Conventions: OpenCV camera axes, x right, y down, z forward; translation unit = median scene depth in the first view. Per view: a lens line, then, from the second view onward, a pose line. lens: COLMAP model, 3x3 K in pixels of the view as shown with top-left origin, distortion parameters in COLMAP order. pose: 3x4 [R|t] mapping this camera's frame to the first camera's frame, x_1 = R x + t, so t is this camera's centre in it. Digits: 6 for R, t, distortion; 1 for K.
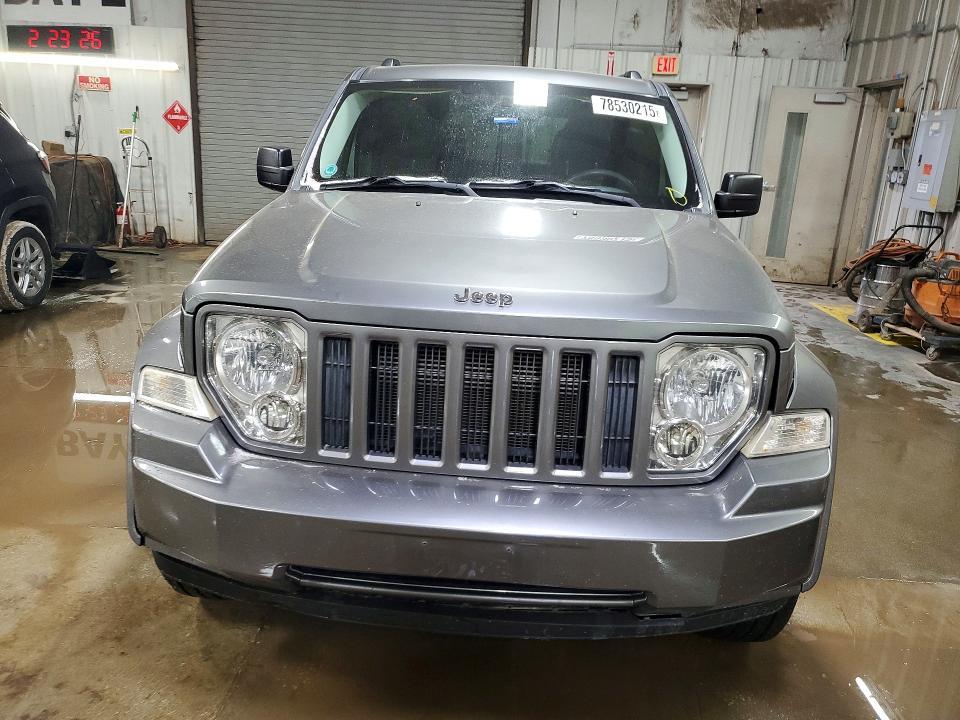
lens RADIAL K [[748.2, 0, 480.0], [0, 748.2, 360.0], [0, 0, 1]] dist [0.049467, -0.000910]
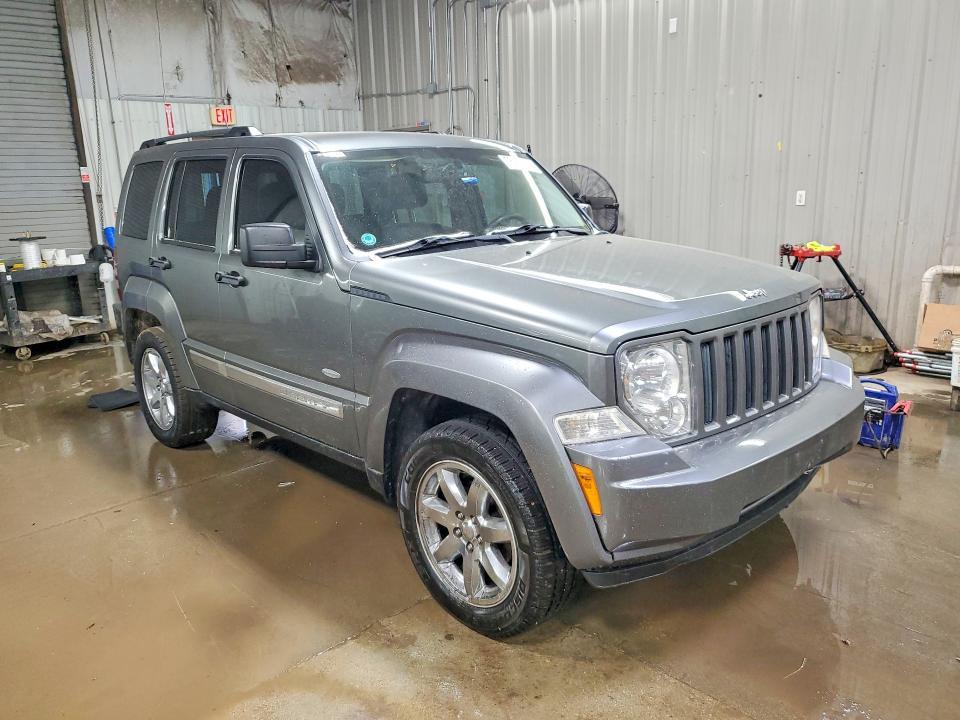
lens RADIAL K [[748.2, 0, 480.0], [0, 748.2, 360.0], [0, 0, 1]] dist [0.049467, -0.000910]
pose [[0.707275, -0.244537, 0.663298, -0.274995], [0.273962, 0.959759, 0.061707, -0.038306], [-0.651696, 0.138075, 0.745807, 0.048429]]
